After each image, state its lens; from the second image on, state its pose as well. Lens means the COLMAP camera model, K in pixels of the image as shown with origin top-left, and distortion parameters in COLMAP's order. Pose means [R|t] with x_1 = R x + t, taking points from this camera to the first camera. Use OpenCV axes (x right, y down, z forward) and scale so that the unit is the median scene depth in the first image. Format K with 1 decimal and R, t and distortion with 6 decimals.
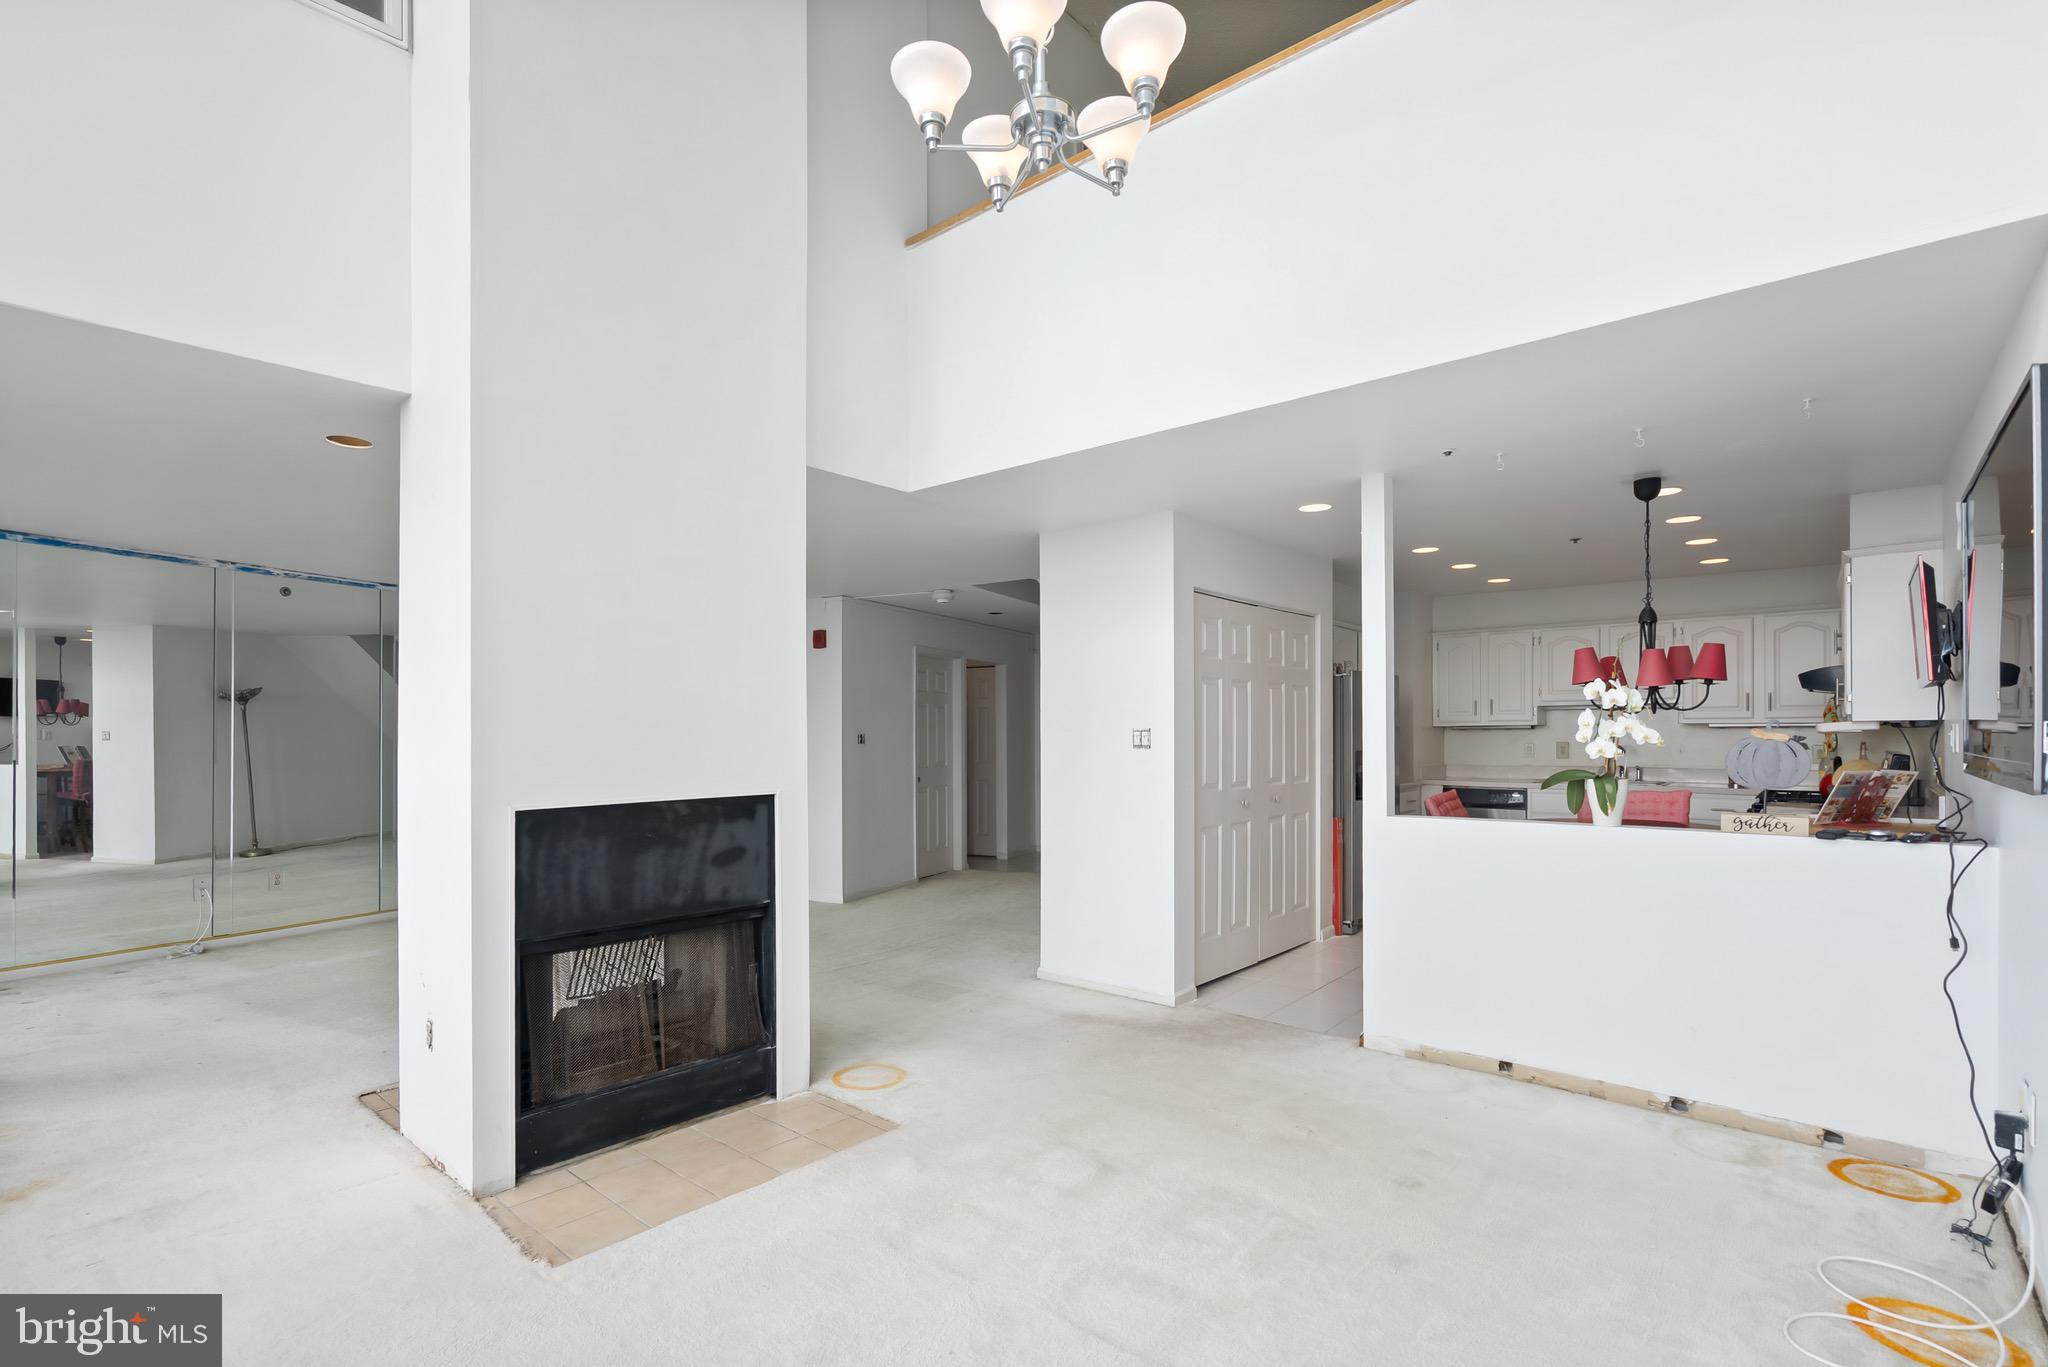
lens RADIAL K [[958.8, 0, 1010.1], [0, 958.8, 722.0], [0, 0, 1]] dist [0.001190, 0.000359]
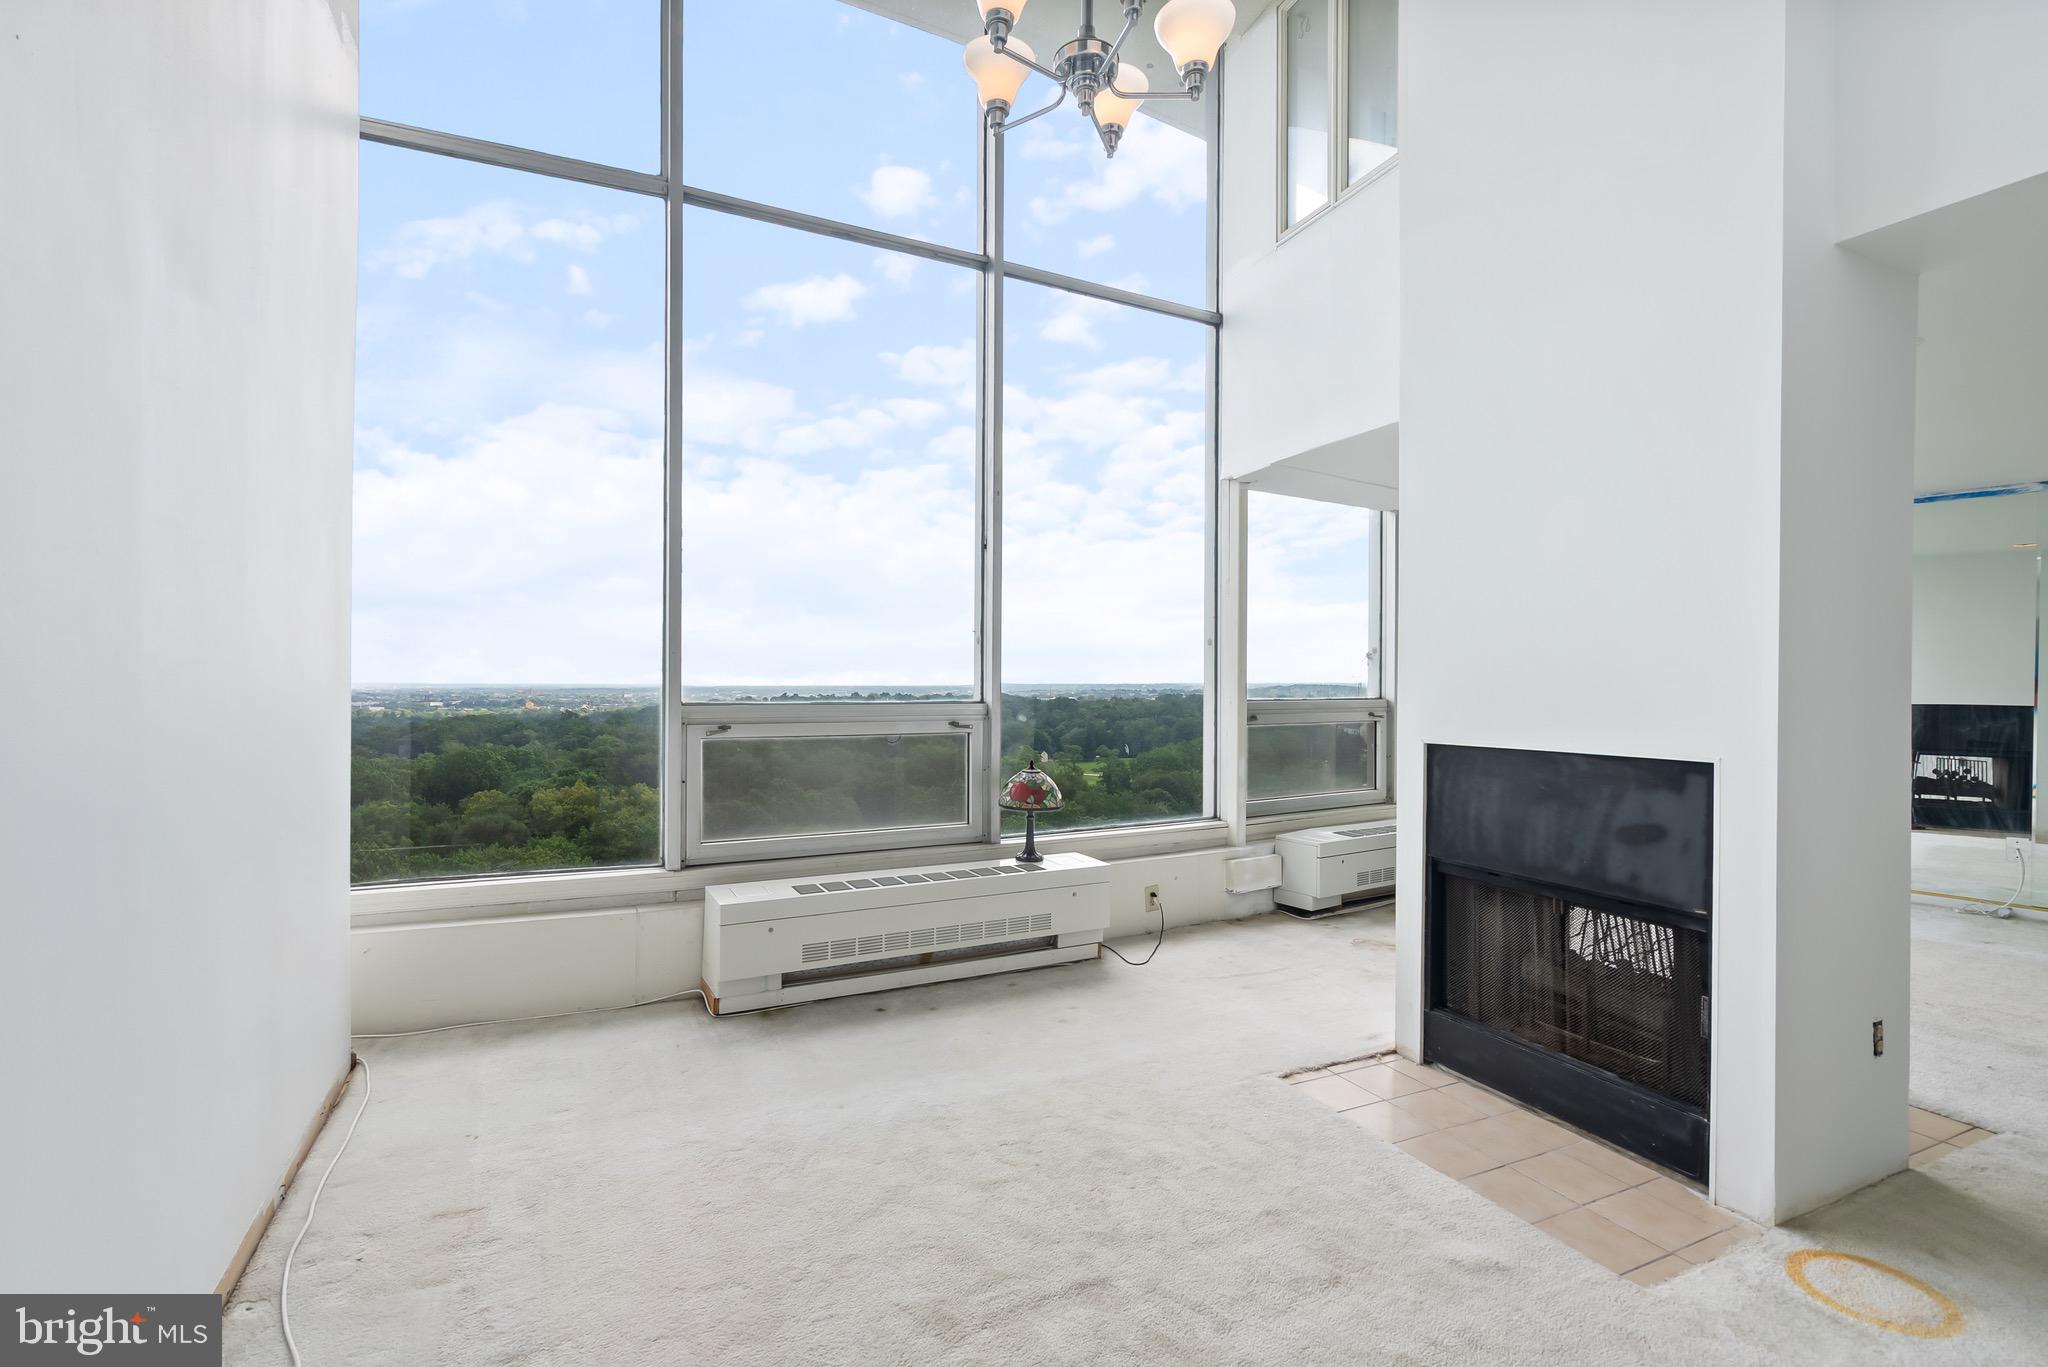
lens RADIAL K [[937.0, 0, 1012.7], [0, 937.0, 679.8], [0, 0, 1]] dist [-0.003230, 0.000411]
pose [[-0.400914, 0.002124, -0.916113, 0.604447], [0.008130, 0.999966, -0.001239, 0.011984], [0.916080, -0.007945, -0.400918, 0.839355]]
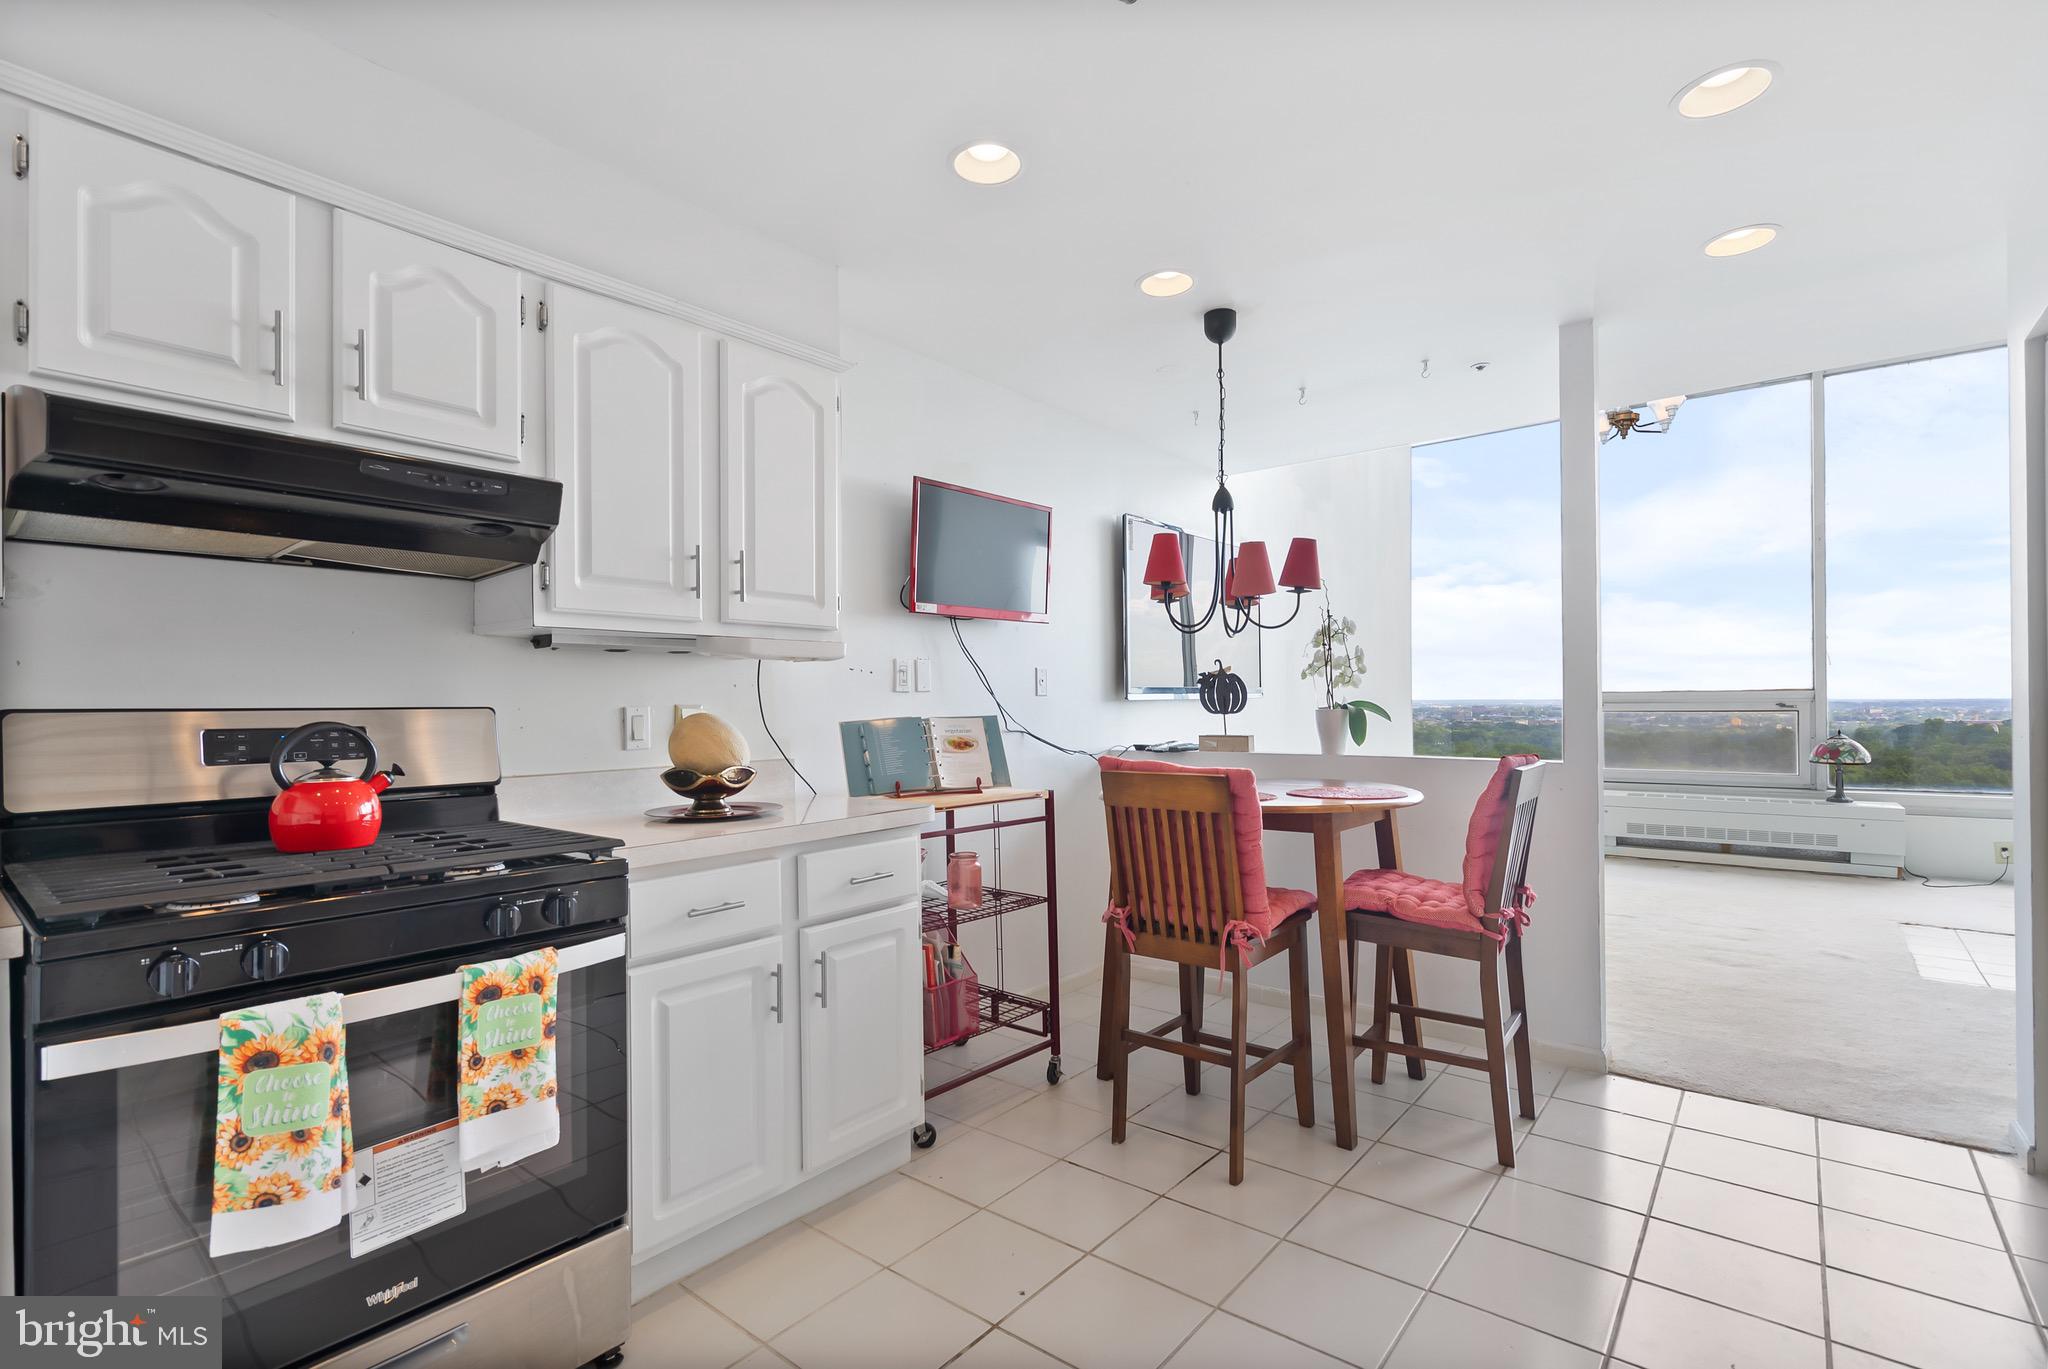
lens RADIAL K [[949.4, 0, 1021.1], [0, 949.4, 690.5], [0, 0, 1]] dist [0.001260, 0.001156]
pose [[-0.999163, 0.016246, -0.037533, 1.042730], [0.017020, 0.999647, -0.020404, 0.056133], [0.037188, -0.021026, -0.999087, 2.108024]]
